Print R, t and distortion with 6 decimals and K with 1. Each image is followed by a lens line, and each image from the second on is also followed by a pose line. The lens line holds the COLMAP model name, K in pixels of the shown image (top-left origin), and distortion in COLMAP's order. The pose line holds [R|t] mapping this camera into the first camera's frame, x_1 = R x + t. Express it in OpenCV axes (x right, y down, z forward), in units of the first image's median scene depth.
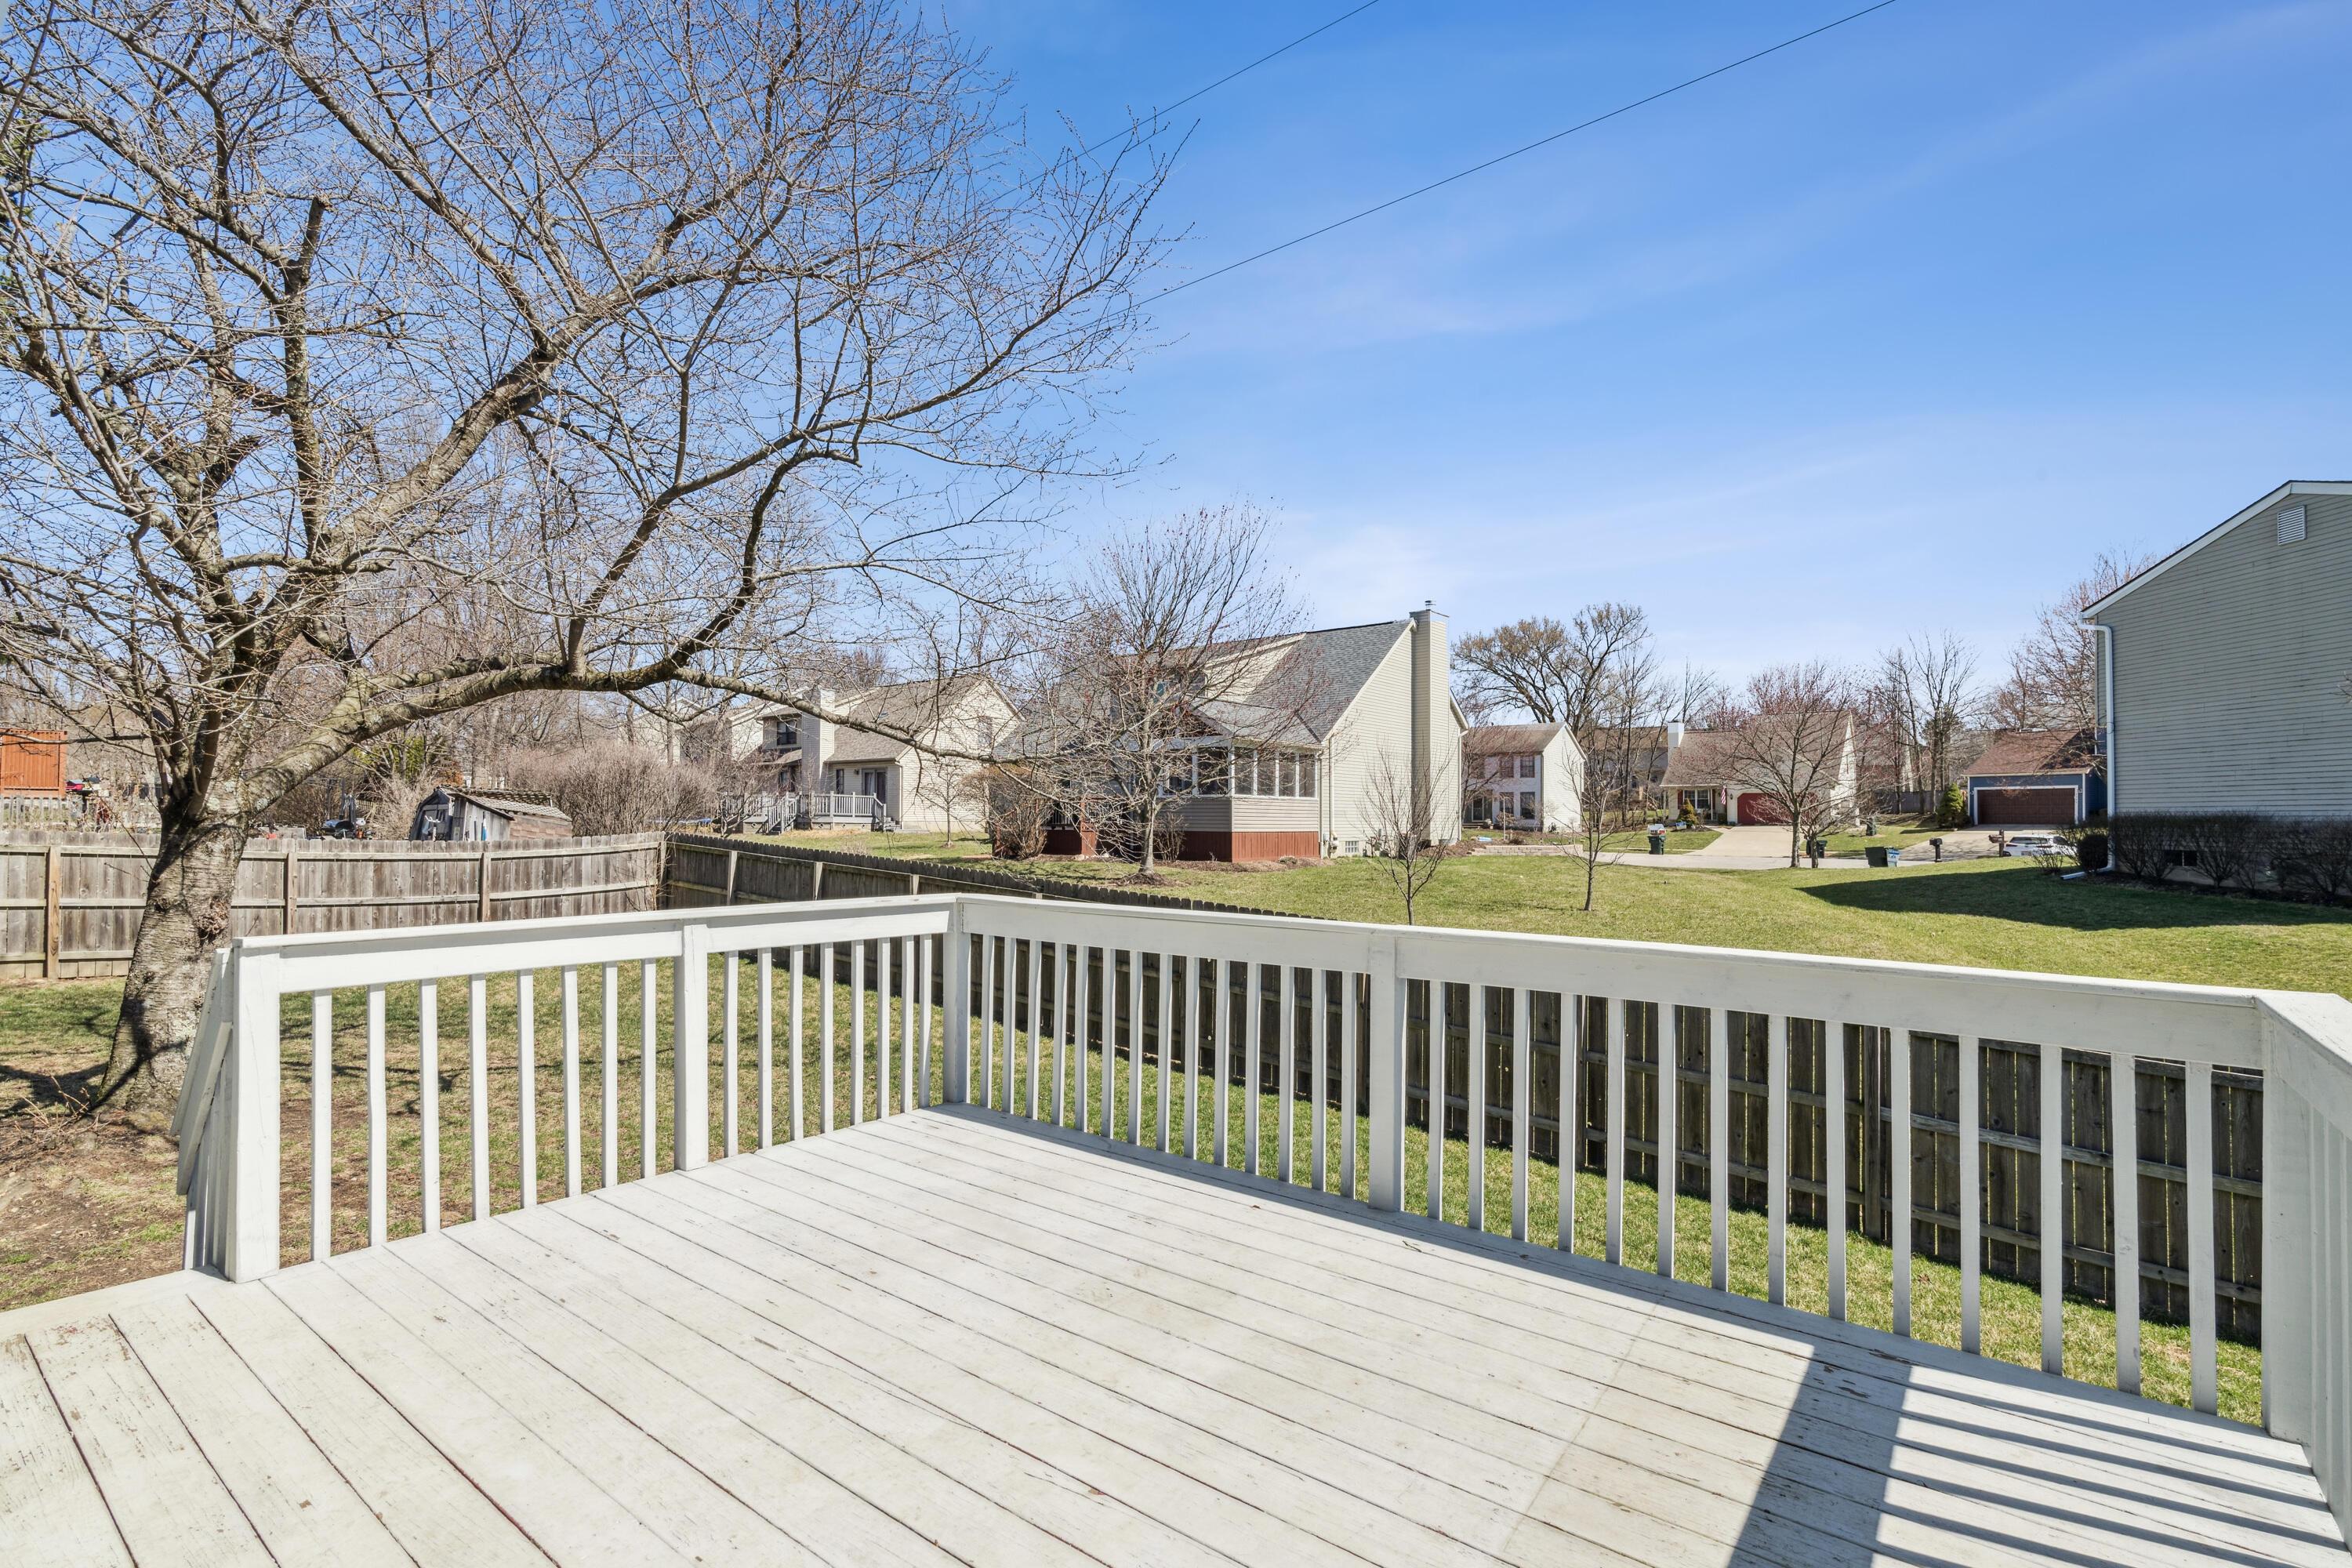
lens RADIAL K [[1055.8, 0, 1180.5], [0, 1055.8, 812.0], [0, 0, 1]] dist [0.002721, 0.000587]
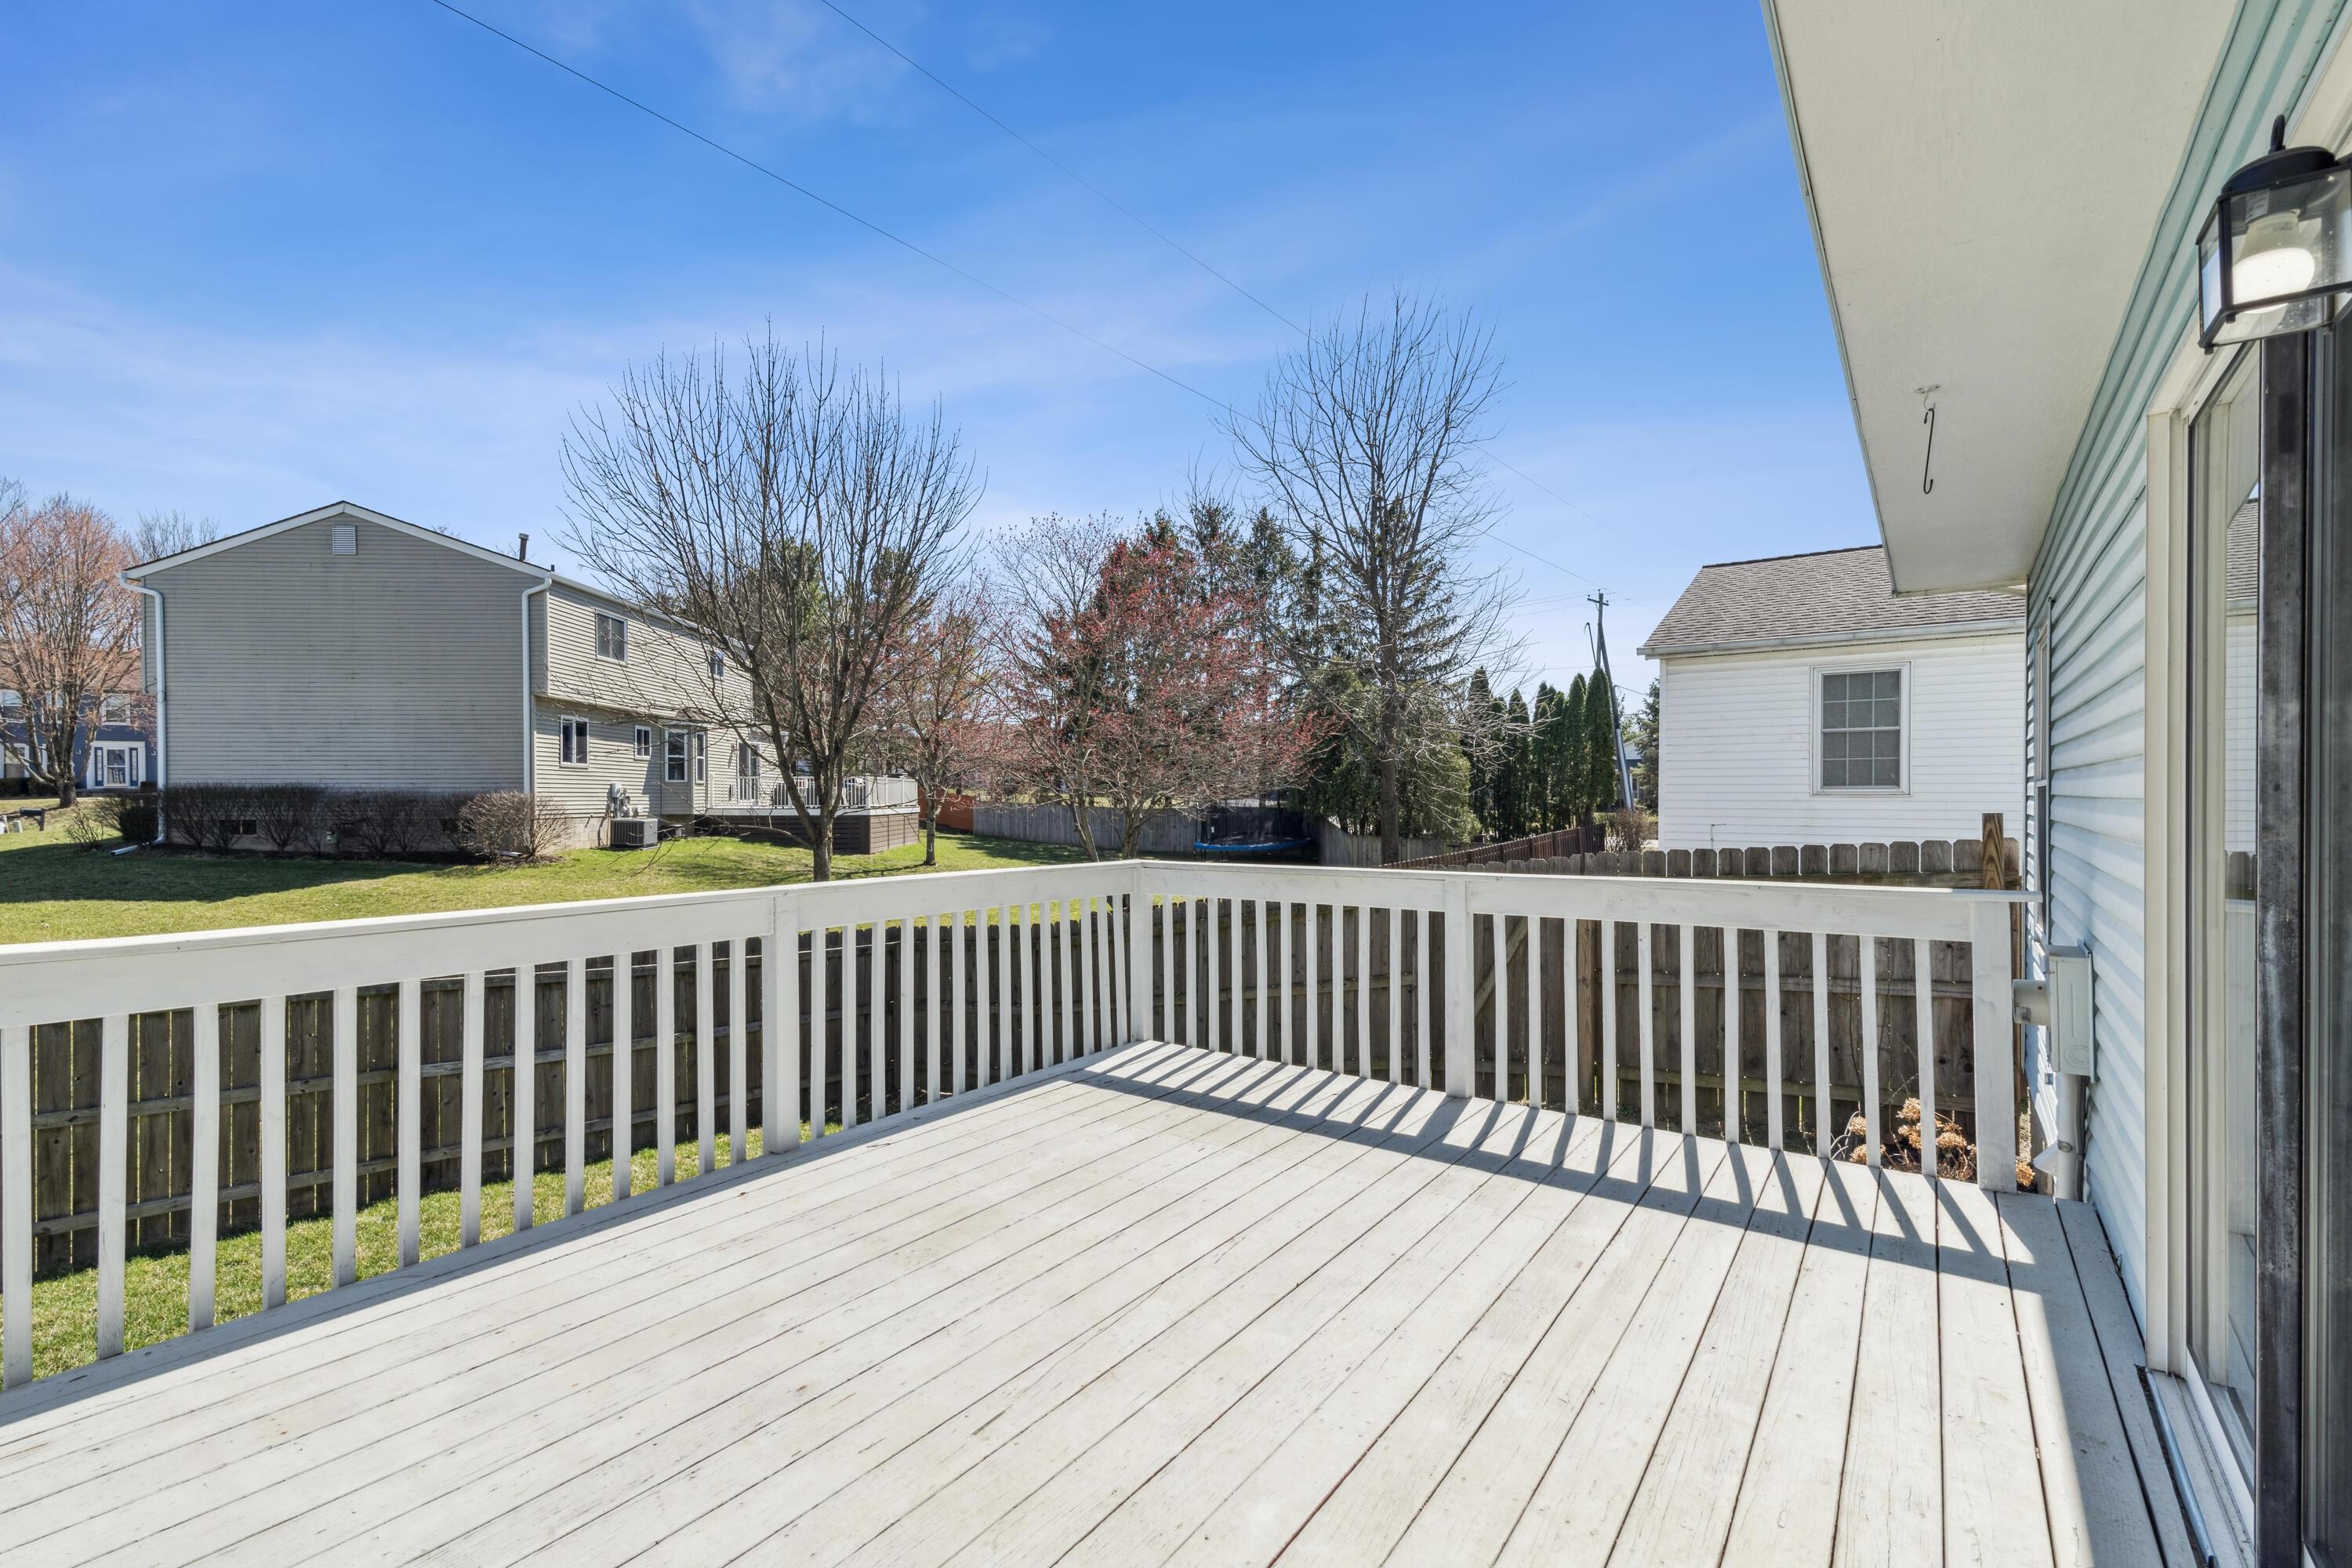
lens RADIAL K [[1055.8, 0, 1180.5], [0, 1055.8, 812.0], [0, 0, 1]] dist [0.002721, 0.000587]
pose [[-0.043228, -0.017909, 0.998905, -0.924044], [-0.007579, 0.999816, 0.017597, 0.015938], [-0.999036, -0.006810, -0.043355, 0.689109]]
